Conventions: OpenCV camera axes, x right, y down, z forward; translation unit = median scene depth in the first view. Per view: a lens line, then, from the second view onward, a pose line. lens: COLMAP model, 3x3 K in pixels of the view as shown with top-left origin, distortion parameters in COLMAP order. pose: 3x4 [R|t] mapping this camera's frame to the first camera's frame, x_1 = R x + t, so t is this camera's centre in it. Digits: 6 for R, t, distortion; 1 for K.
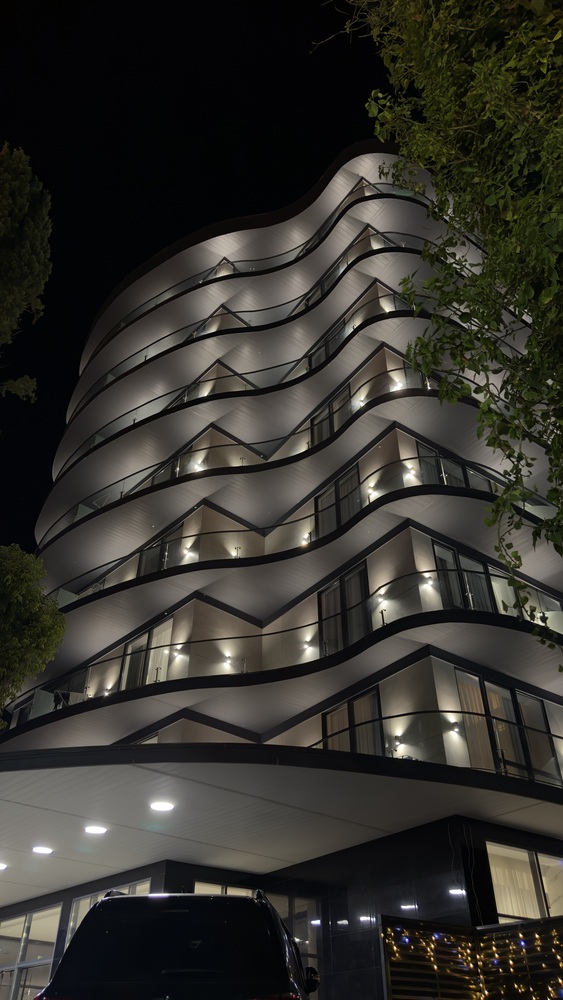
lens RADIAL K [[702.8, 0, 281.7], [0, 702.8, 498.2], [0, 0, 1]] dist [0.077210, -0.087023]
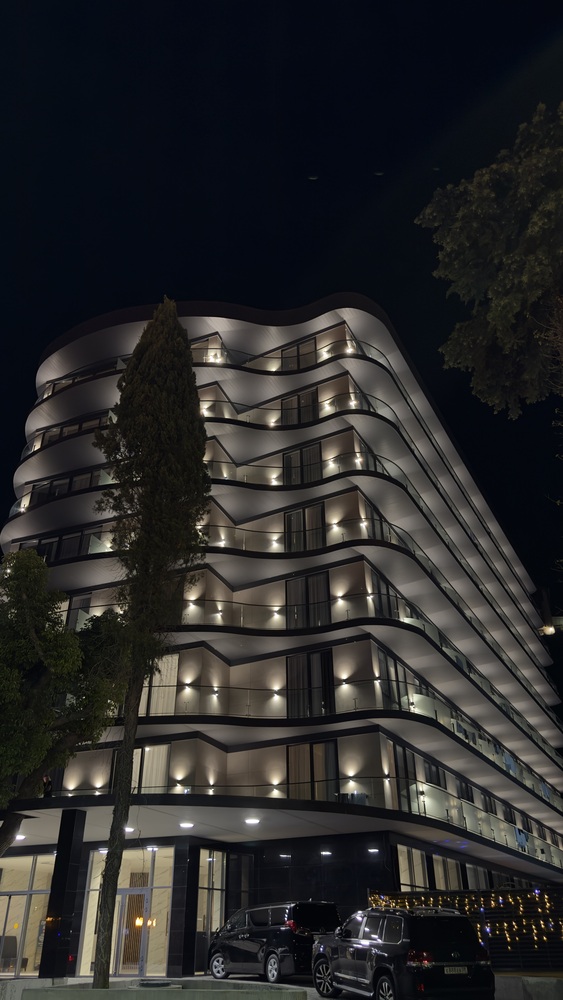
lens RADIAL K [[702.8, 0, 281.7], [0, 702.8, 498.2], [0, 0, 1]] dist [0.077210, -0.087023]
pose [[0.902299, 0.218382, 0.371708, -0.878339], [-0.261994, 0.962491, 0.070502, -0.437208], [-0.342369, -0.160999, 0.925669, -0.464095]]
